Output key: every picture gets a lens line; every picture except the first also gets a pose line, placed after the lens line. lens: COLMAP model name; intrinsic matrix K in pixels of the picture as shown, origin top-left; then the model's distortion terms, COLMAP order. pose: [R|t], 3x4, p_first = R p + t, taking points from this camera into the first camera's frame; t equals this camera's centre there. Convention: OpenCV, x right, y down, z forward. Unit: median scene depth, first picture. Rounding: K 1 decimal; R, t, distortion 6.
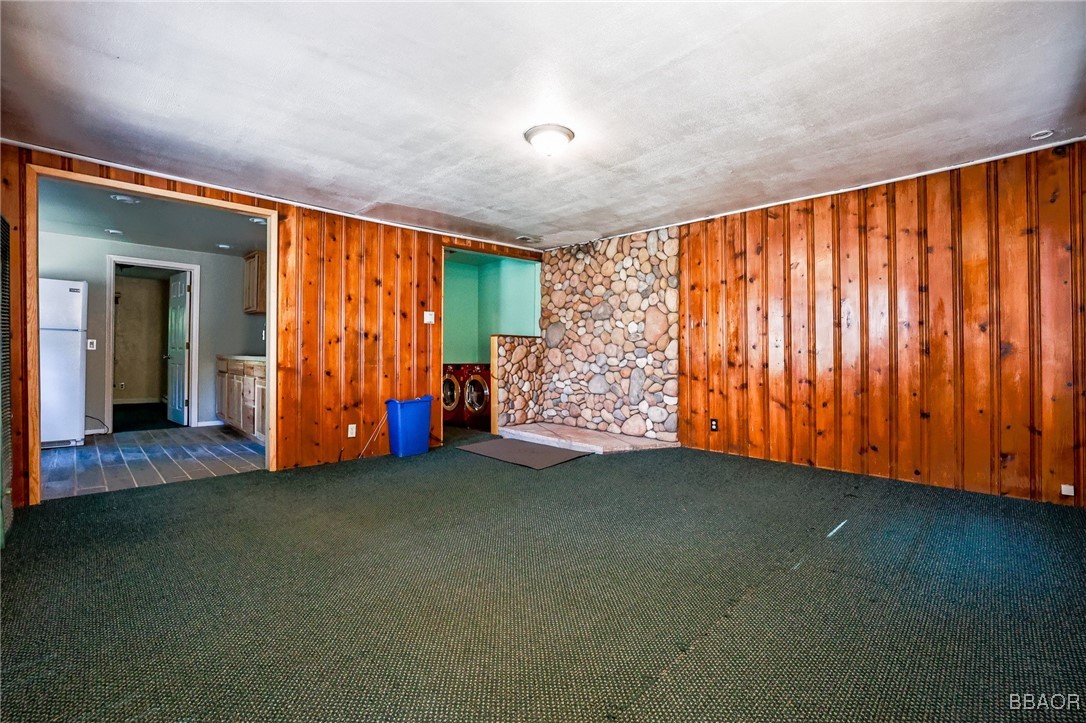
lens RADIAL K [[463.0, 0, 539.5], [0, 463.0, 353.2], [0, 0, 1]] dist [-0.060083, 0.022945]
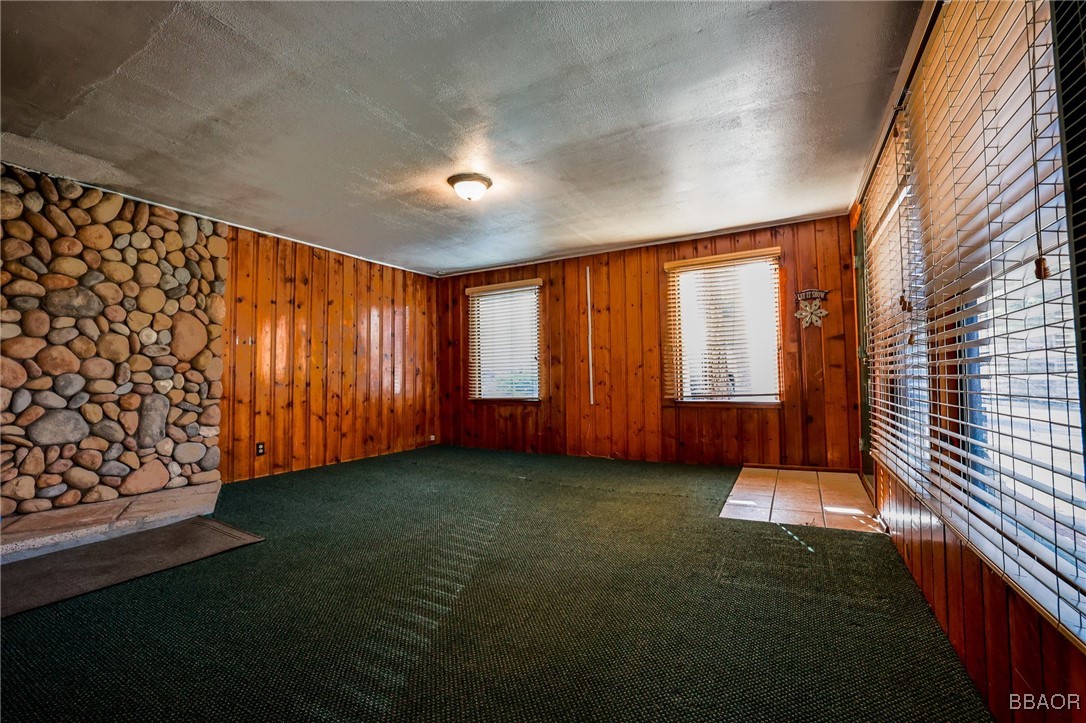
lens RADIAL K [[463.0, 0, 539.5], [0, 463.0, 353.2], [0, 0, 1]] dist [-0.060083, 0.022945]
pose [[-0.264463, 0.044072, 0.963388, -0.632947], [0.002276, 0.998981, -0.045076, 0.001576], [-0.964393, -0.009728, -0.264294, 0.635514]]
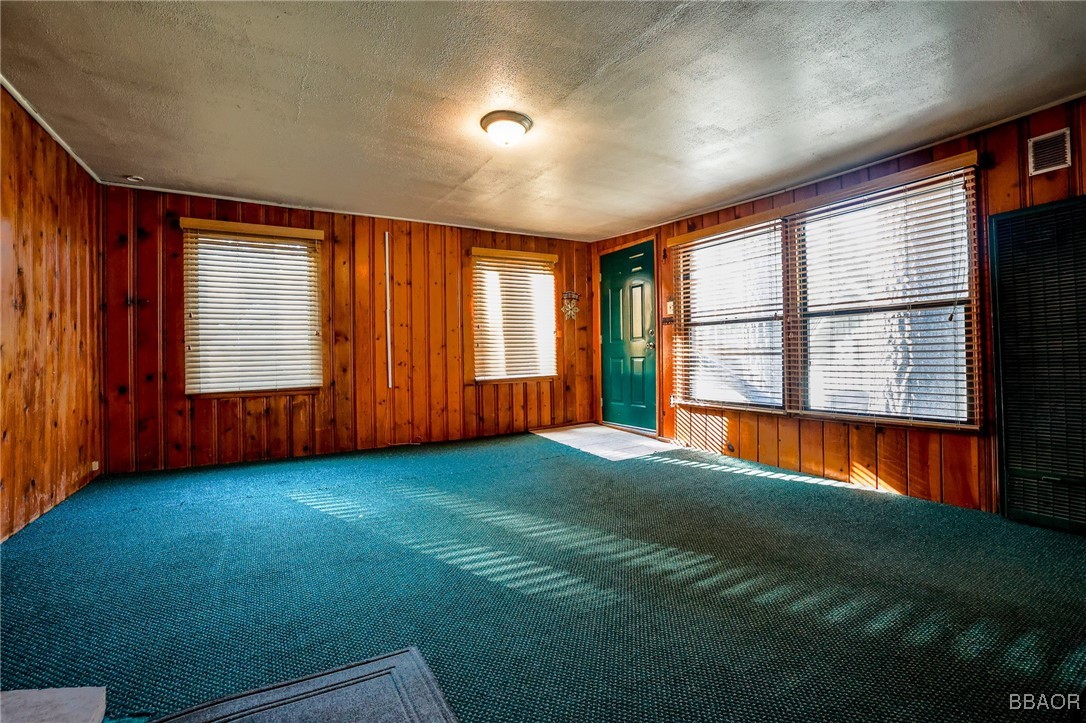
lens RADIAL K [[463.0, 0, 539.5], [0, 463.0, 353.2], [0, 0, 1]] dist [-0.060083, 0.022945]
pose [[-0.964531, 0.004398, 0.263933, -0.169772], [0.002804, 0.999975, -0.006416, 0.007508], [-0.263955, -0.005448, -0.964520, 1.078198]]
